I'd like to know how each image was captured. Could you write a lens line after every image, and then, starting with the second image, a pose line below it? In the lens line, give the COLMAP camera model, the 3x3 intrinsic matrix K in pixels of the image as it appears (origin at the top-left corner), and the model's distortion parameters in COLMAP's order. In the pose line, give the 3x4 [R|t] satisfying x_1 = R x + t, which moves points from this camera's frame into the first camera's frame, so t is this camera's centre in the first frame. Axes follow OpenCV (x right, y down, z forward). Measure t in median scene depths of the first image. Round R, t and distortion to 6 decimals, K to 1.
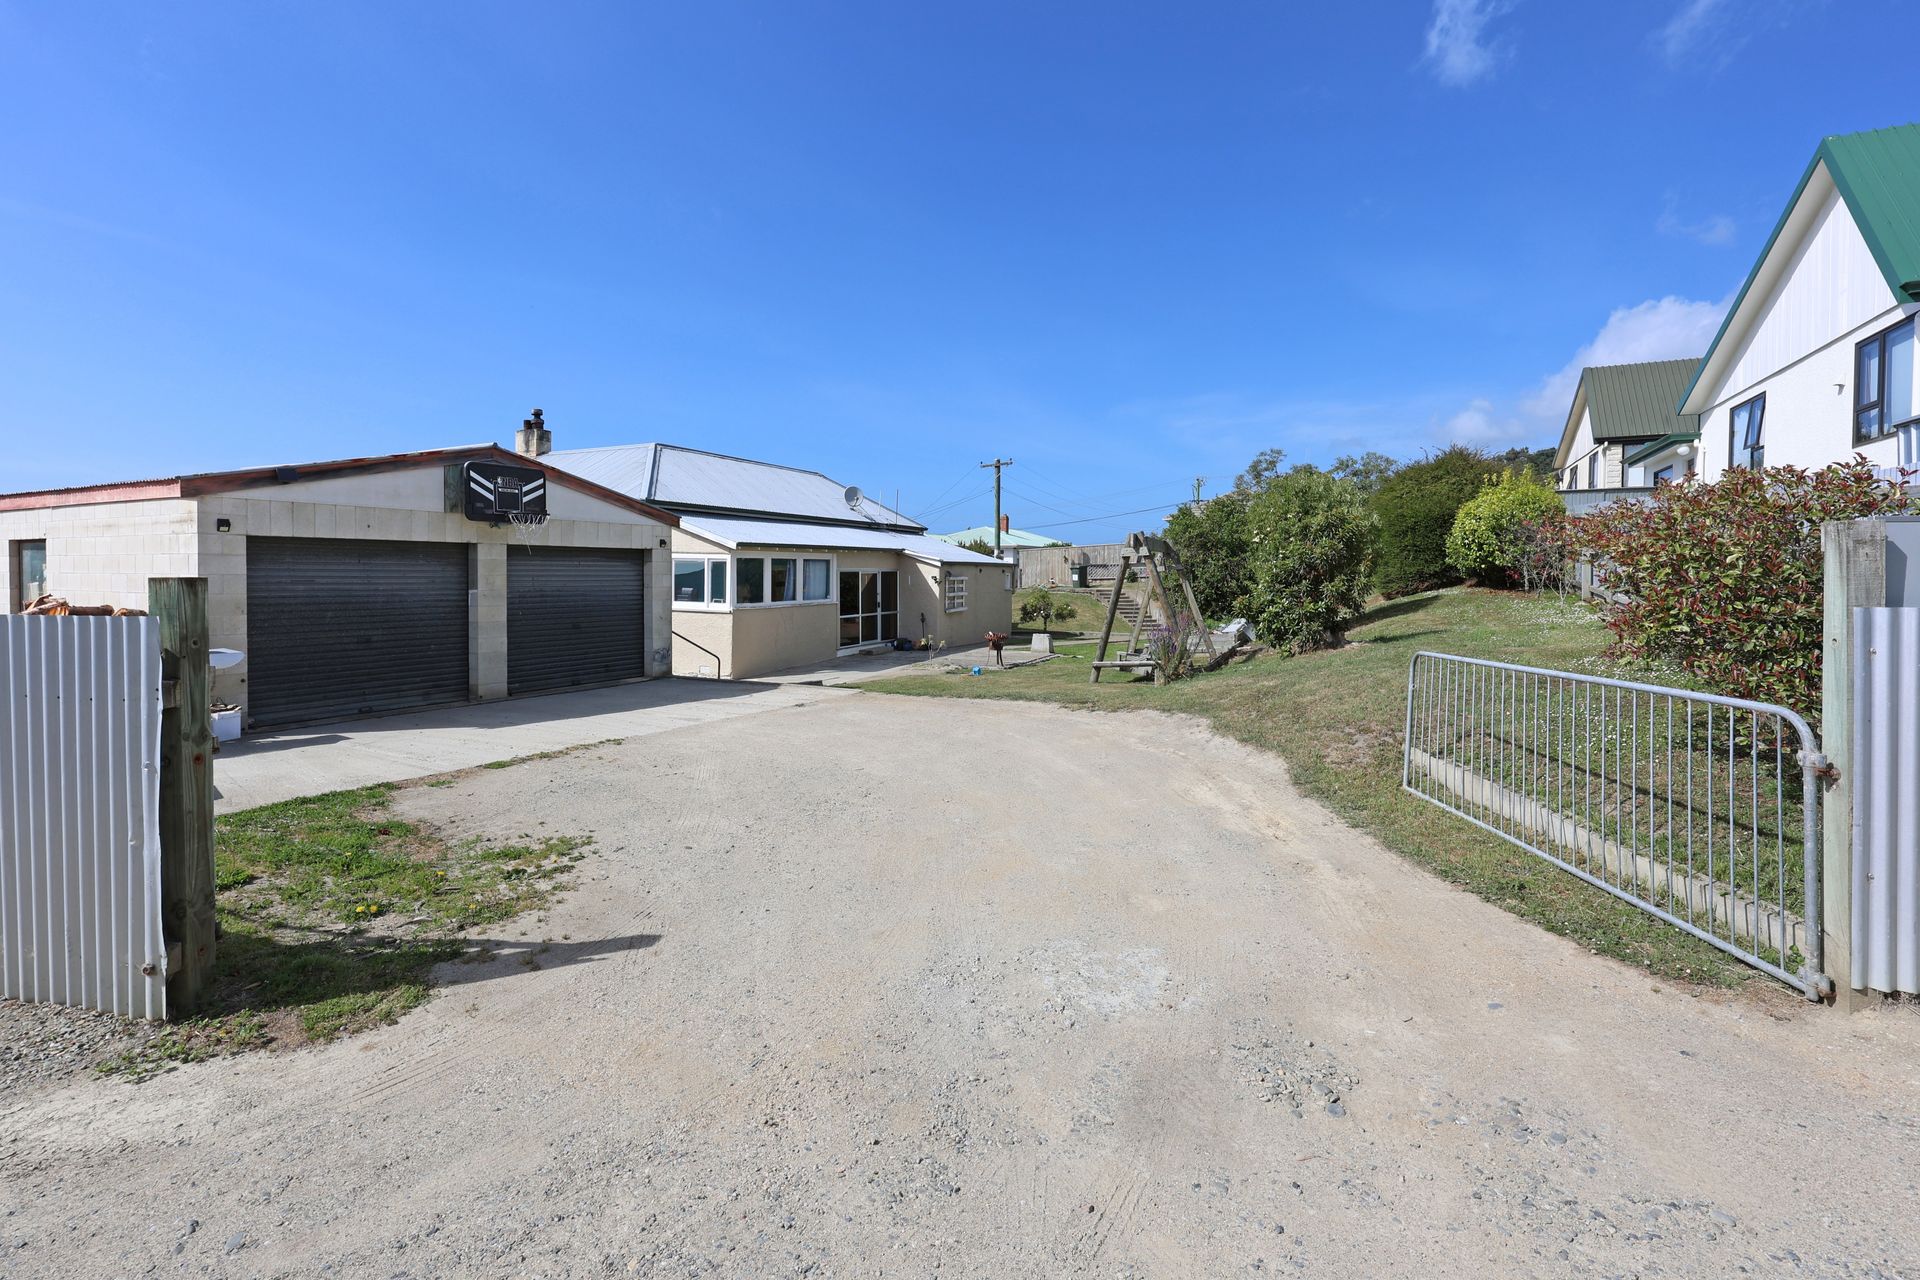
lens RADIAL K [[850.3, 0, 957.8], [0, 850.3, 577.2], [0, 0, 1]] dist [-0.001468, -0.000087]
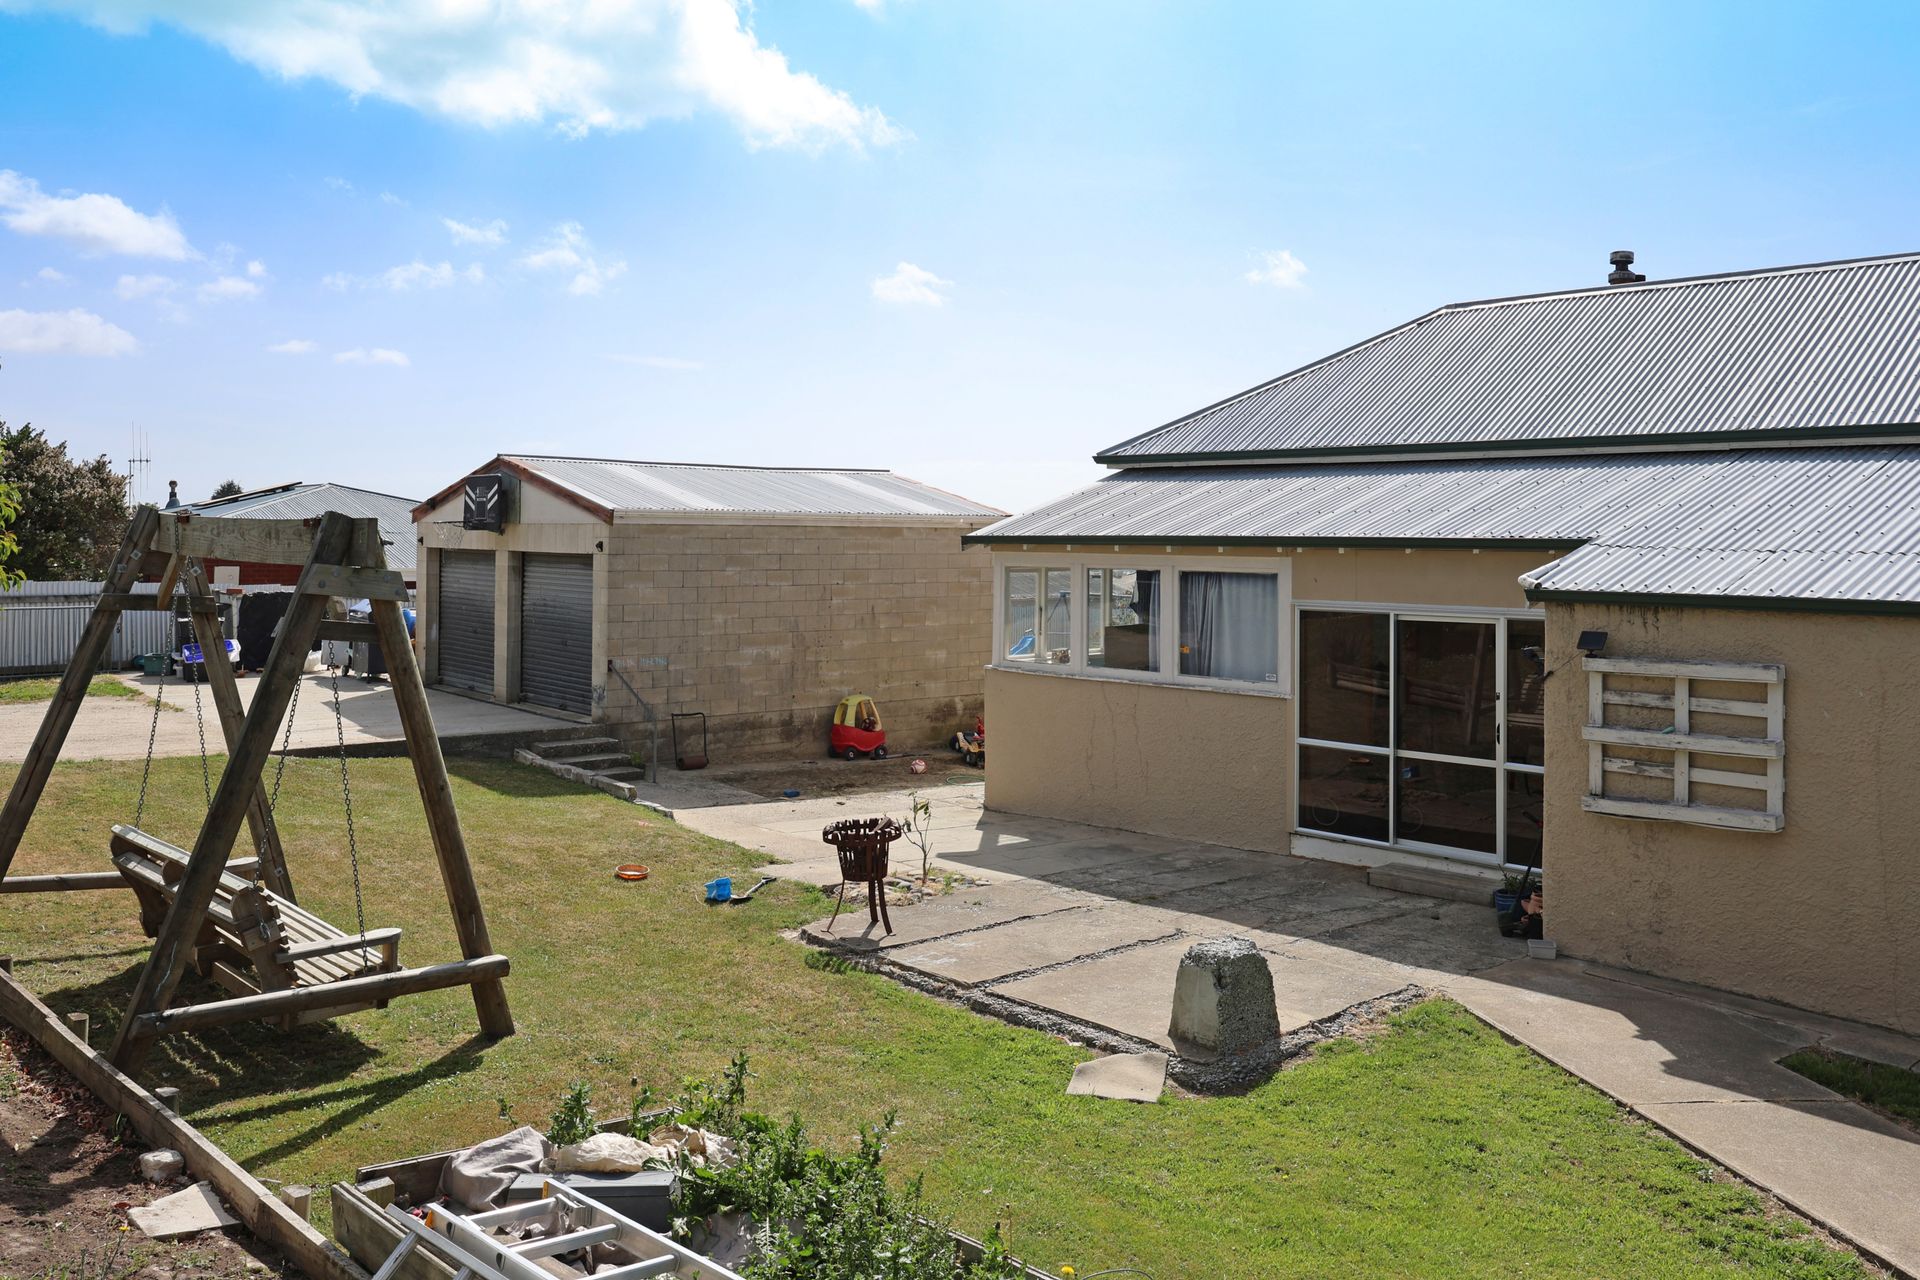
lens RADIAL K [[1569.9, 0, 960.0], [0, 1569.9, 640.0], [0, 0, 1]] dist [0.004567, 0.001306]
pose [[-0.365202, 0.057939, -0.929124, 0.590189], [-0.017307, 0.997466, 0.069003, -0.041594], [0.930767, 0.041280, -0.363274, 1.296950]]
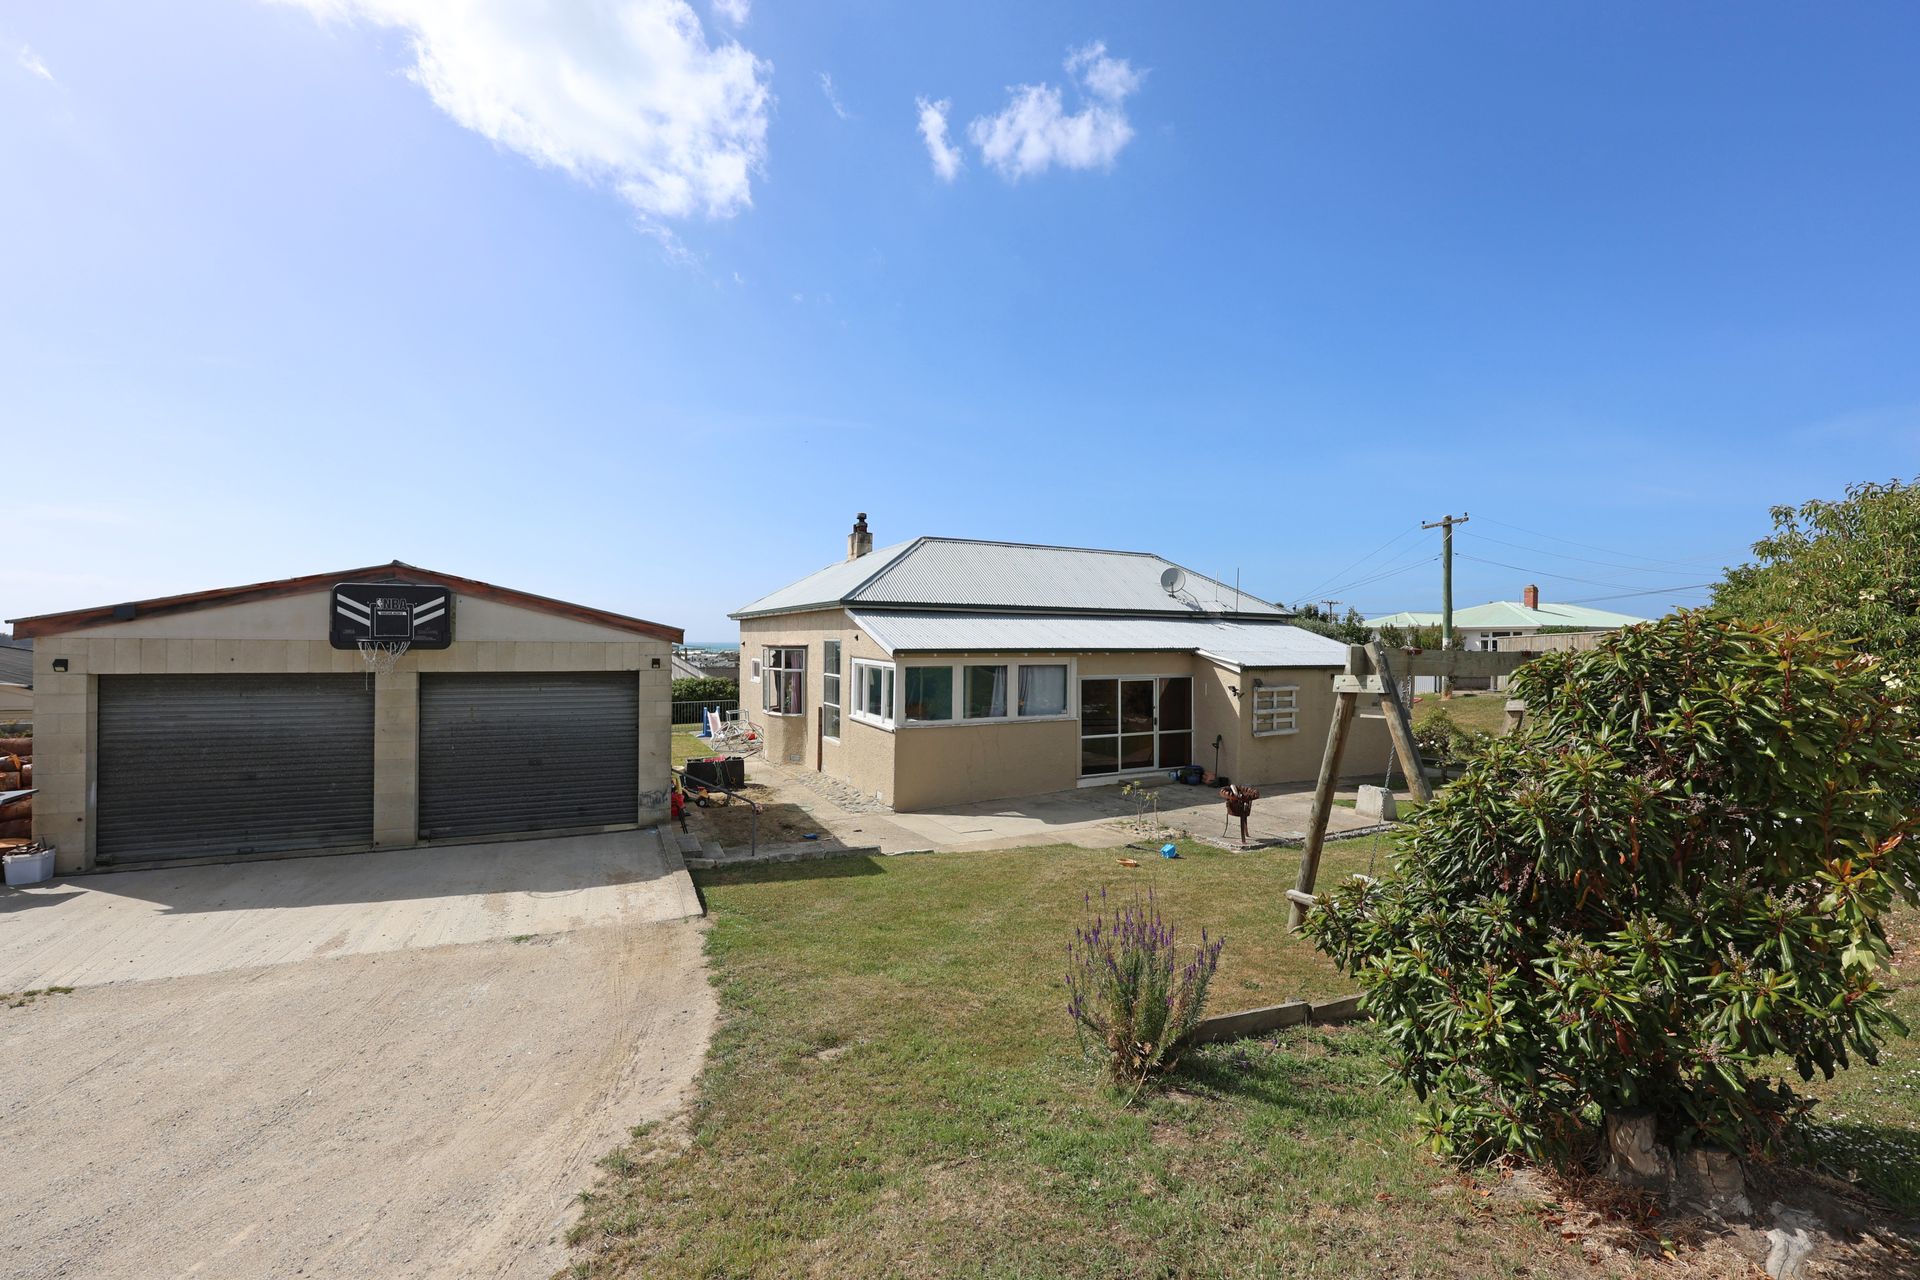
lens RADIAL K [[765.2, 0, 960.0], [0, 765.2, 640.0], [0, 0, 1]] dist [-0.001285, -0.000084]
pose [[0.785848, -0.001571, -0.618417, 0.249788], [-0.006796, 0.999914, -0.011175, -0.040896], [0.618382, 0.012985, 0.785770, 0.437539]]
